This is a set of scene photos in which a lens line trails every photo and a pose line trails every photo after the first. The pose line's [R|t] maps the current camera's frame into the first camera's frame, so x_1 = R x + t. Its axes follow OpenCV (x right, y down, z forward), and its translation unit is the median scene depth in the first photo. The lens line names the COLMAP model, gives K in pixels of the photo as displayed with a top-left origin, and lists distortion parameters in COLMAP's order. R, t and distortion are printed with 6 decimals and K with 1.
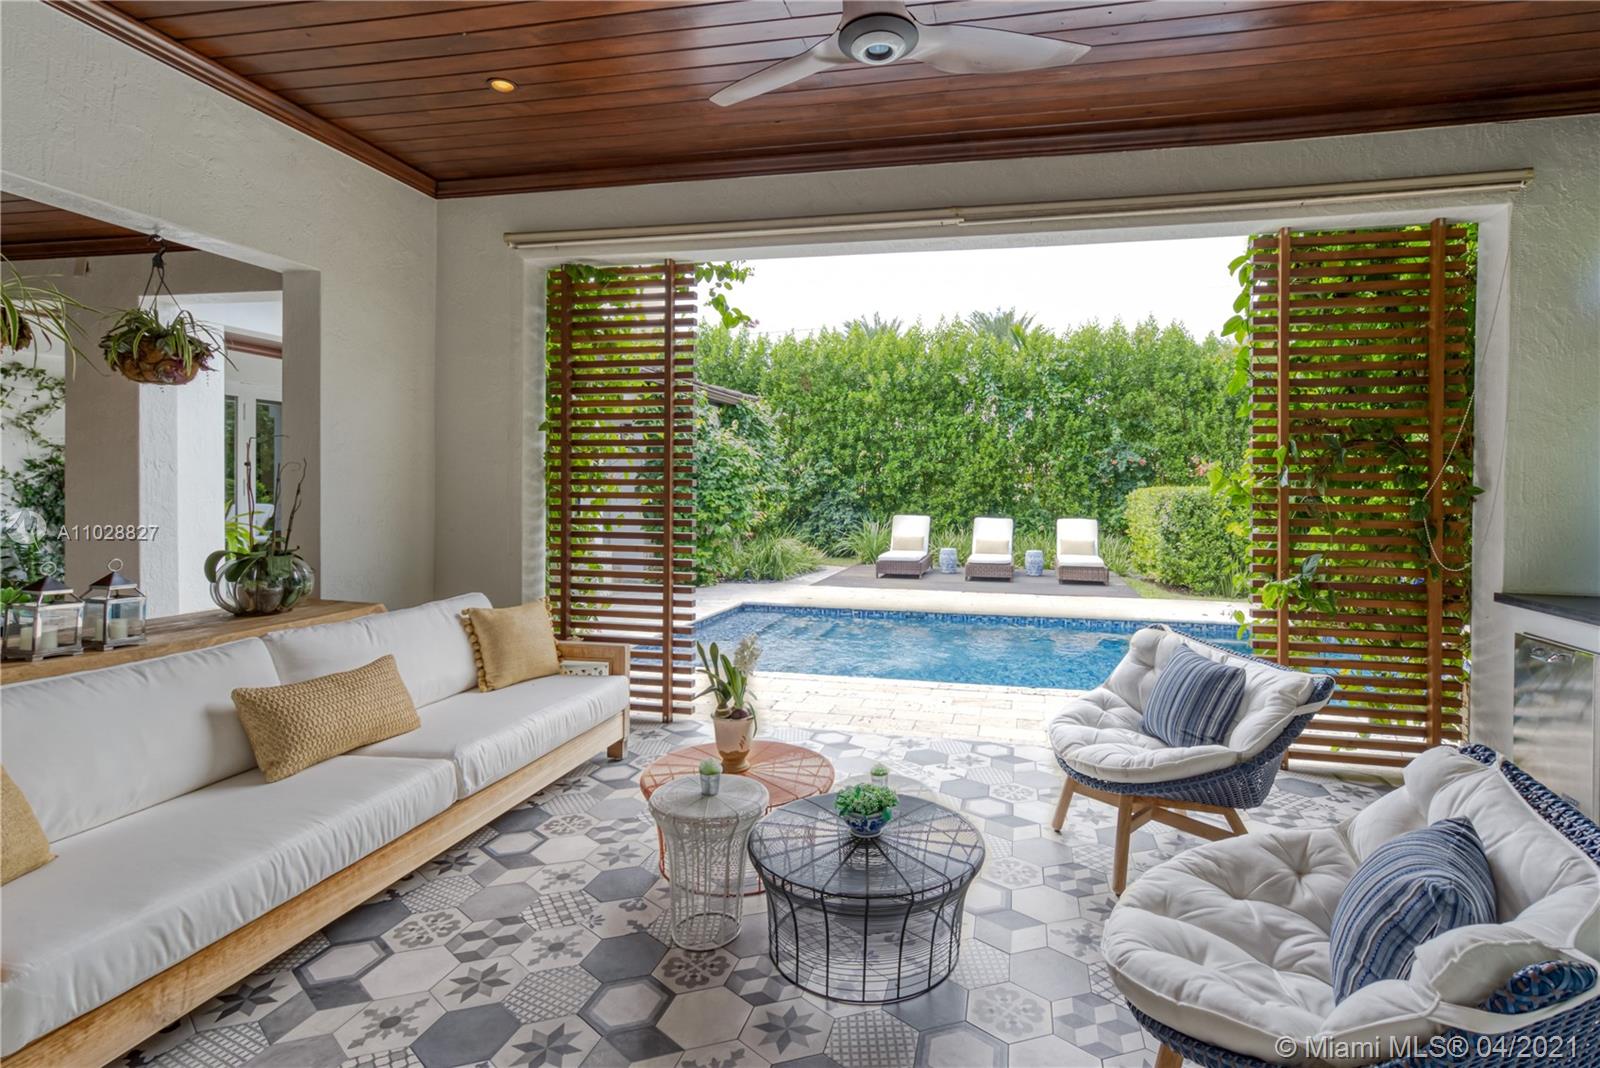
lens RADIAL K [[841.2, 0, 802.9], [0, 841.2, 492.7], [0, 0, 1]] dist [-0.000916, 0.000269]
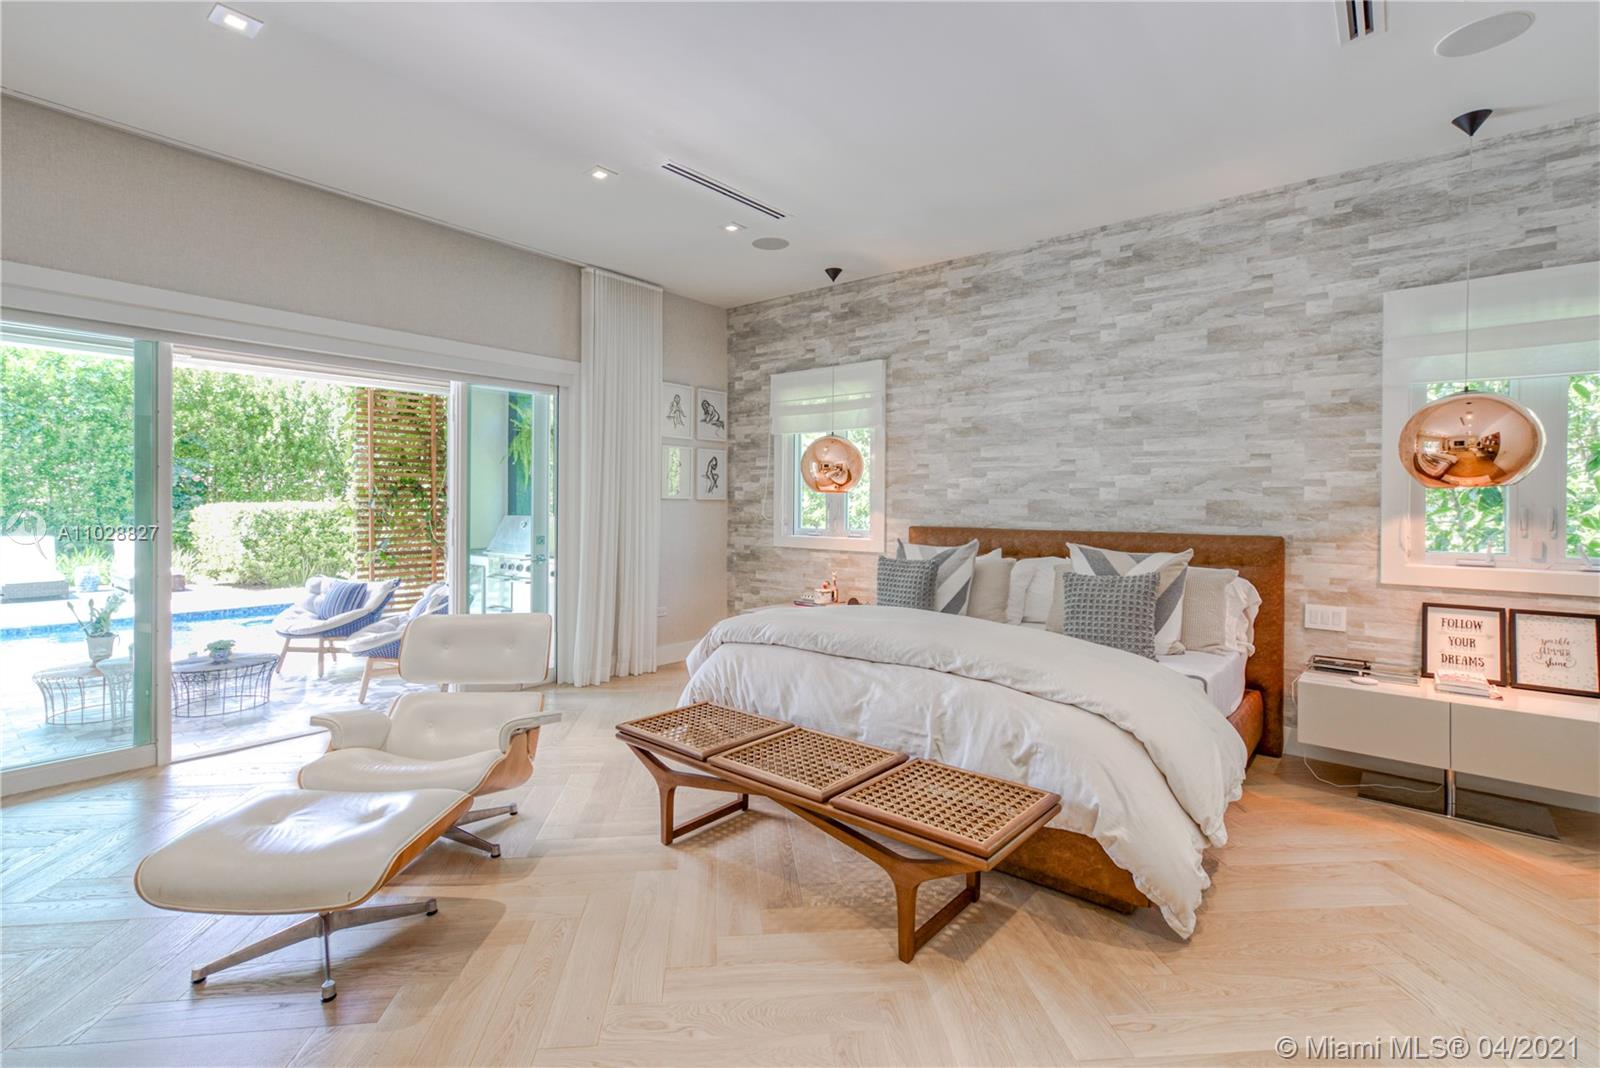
lens RADIAL K [[738.4, 0, 763.0], [0, 738.4, 506.3], [0, 0, 1]] dist [0.022068, 0.000331]
pose [[0.495691, -0.015586, 0.868359, -0.070478], [0.012666, 0.999862, 0.010715, -0.002379], [-0.868406, 0.005688, 0.495821, -0.098280]]
